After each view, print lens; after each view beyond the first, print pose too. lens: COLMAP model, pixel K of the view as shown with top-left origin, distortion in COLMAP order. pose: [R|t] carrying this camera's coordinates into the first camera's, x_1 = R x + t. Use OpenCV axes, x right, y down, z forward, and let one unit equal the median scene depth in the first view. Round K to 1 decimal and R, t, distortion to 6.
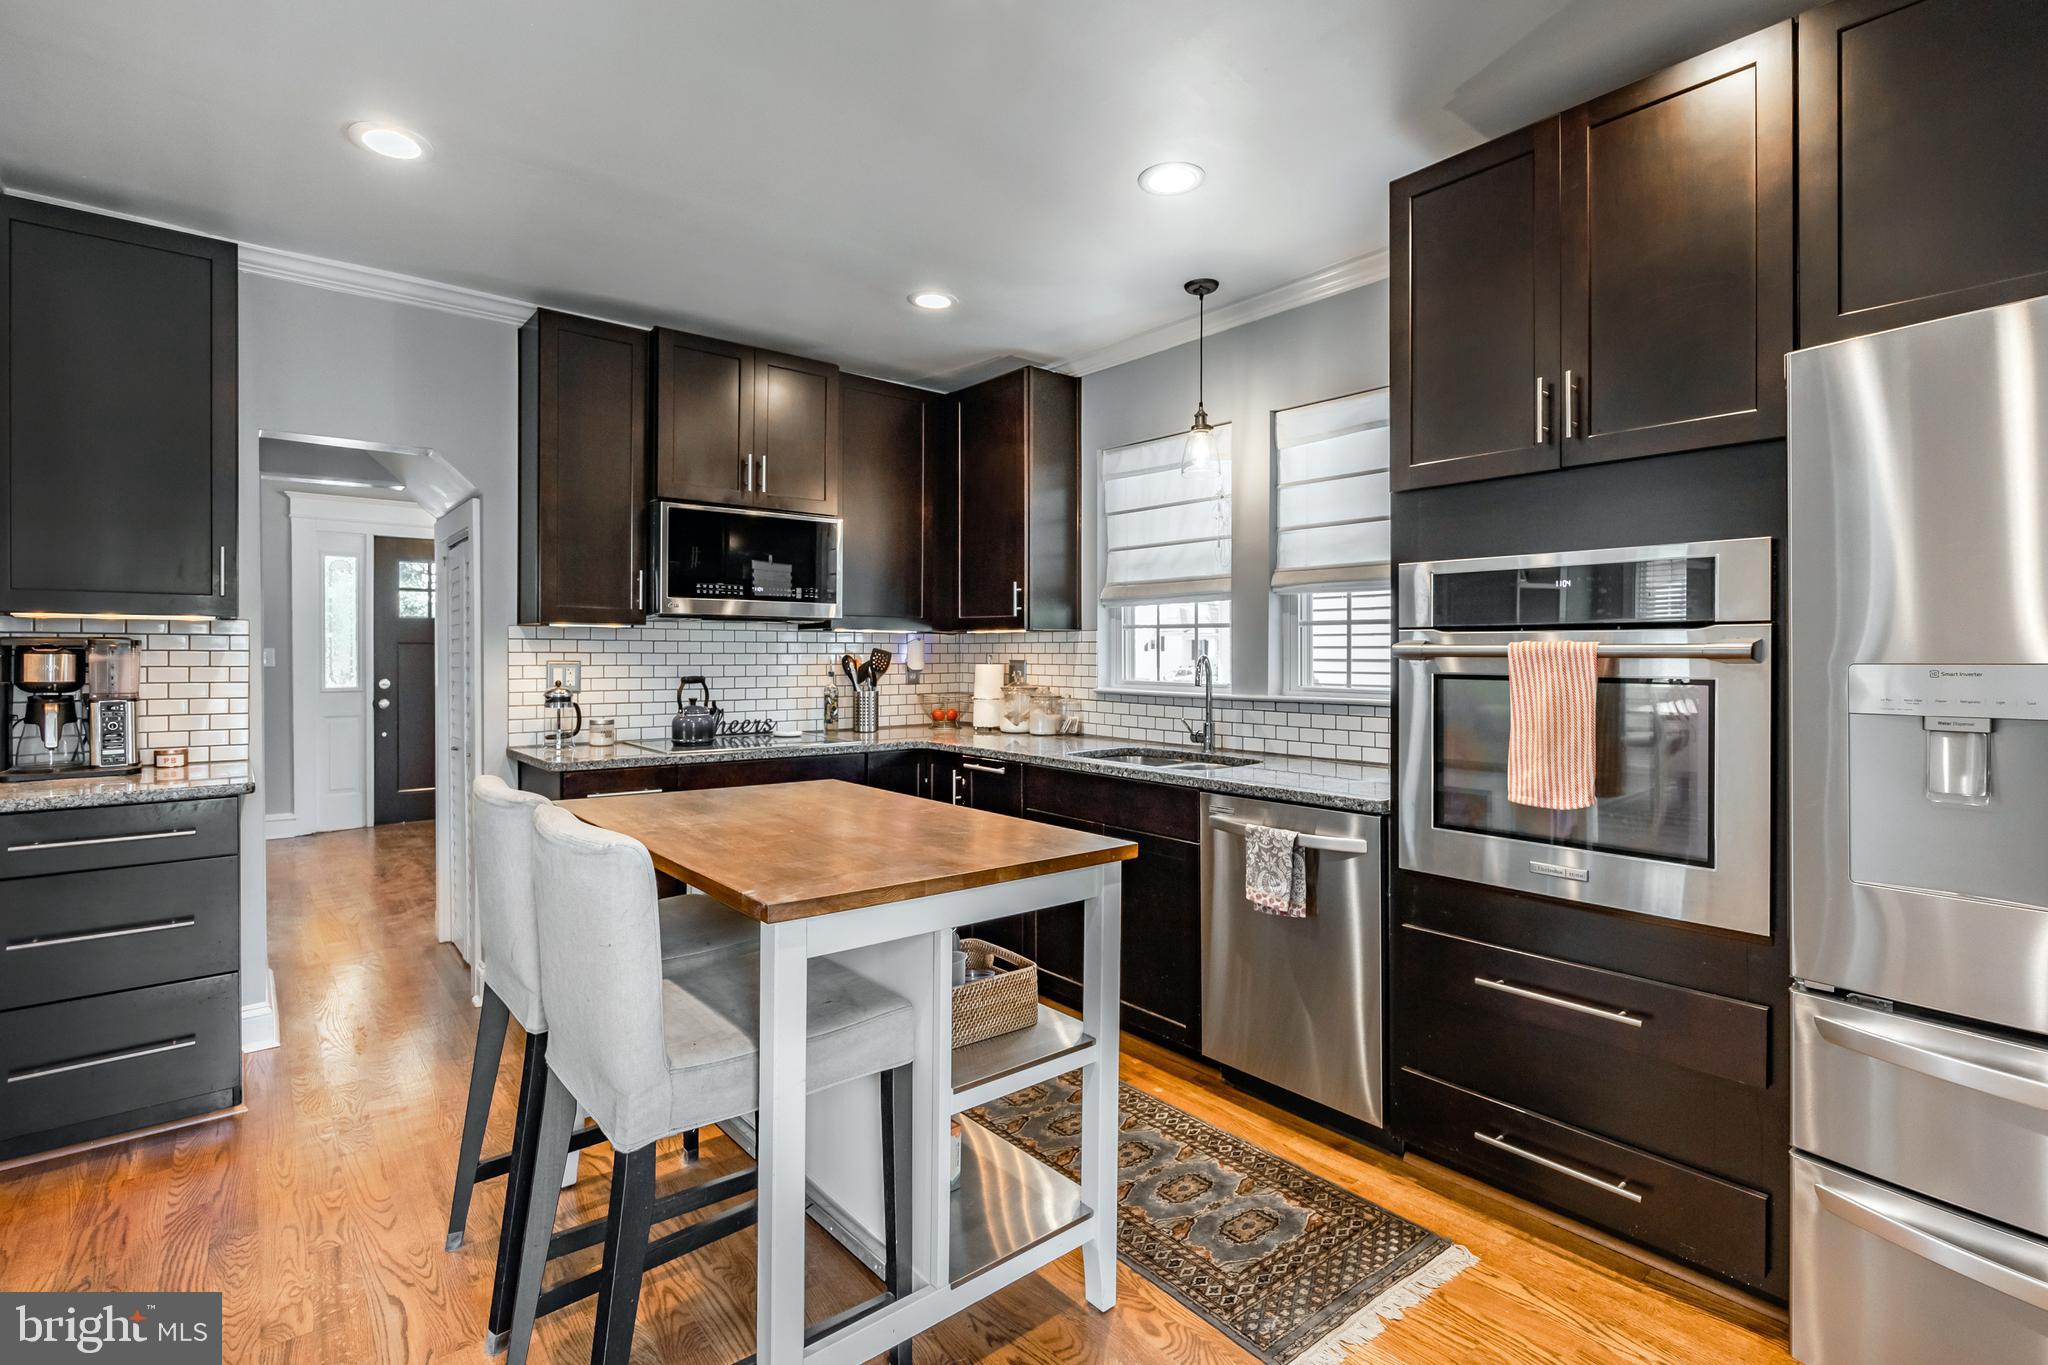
lens RADIAL K [[945.2, 0, 1059.4], [0, 945.2, 654.7], [0, 0, 1]] dist [-0.002374, -0.000203]
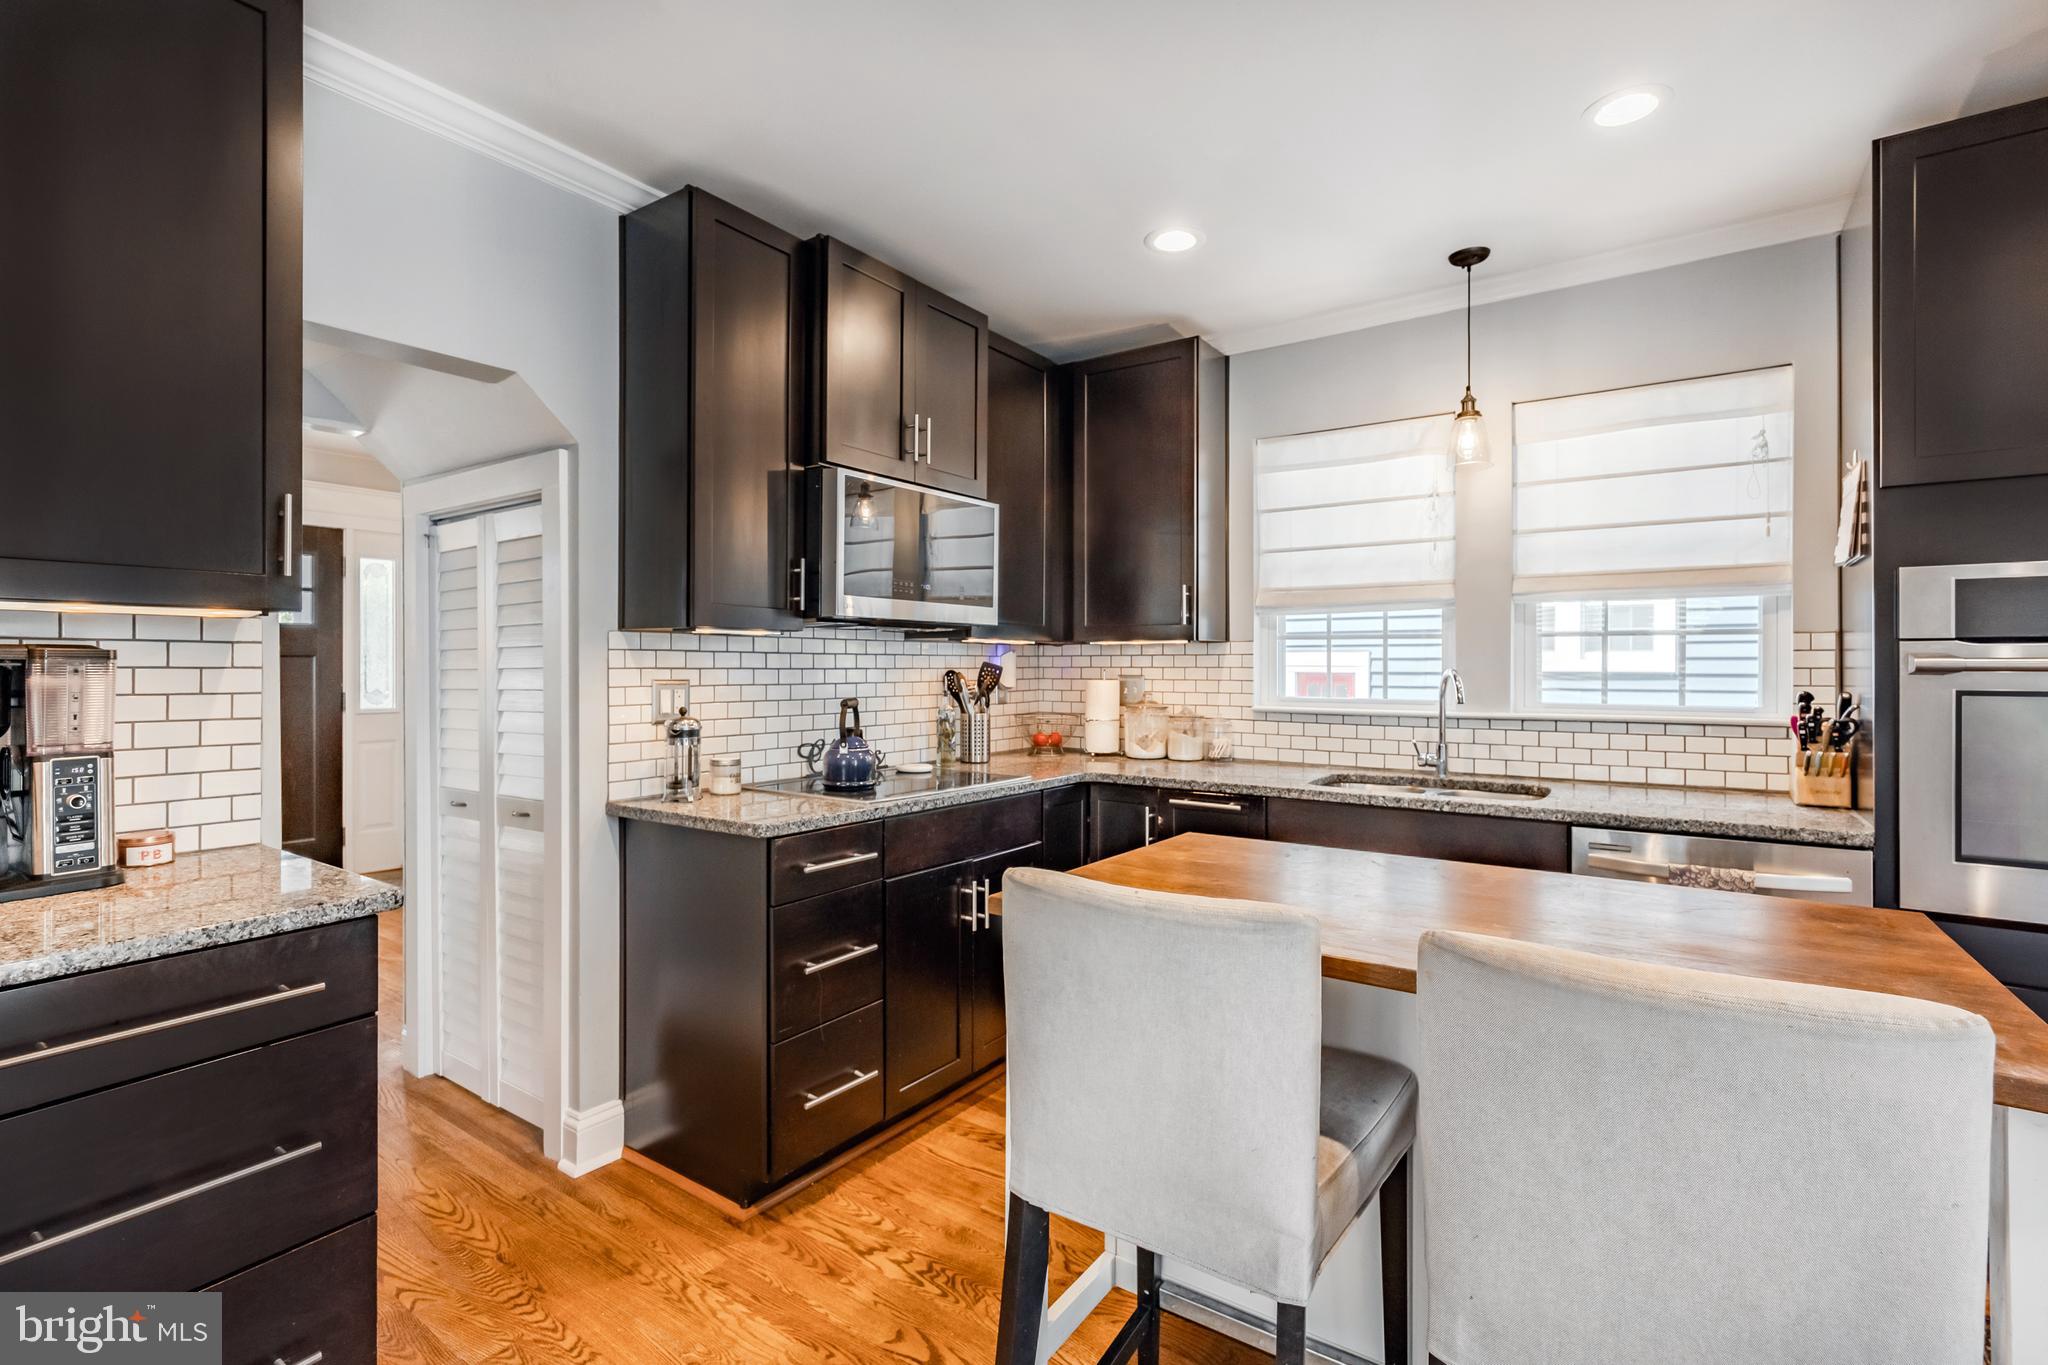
lens RADIAL K [[929.7, 0, 1024.7], [0, 929.7, 663.4], [0, 0, 1]] dist [0.001352, -0.000247]
pose [[0.968476, -0.001801, 0.249101, -0.434755], [0.002784, 0.999990, -0.003592, -0.002829], [-0.249092, 0.004172, 0.968471, 0.233407]]
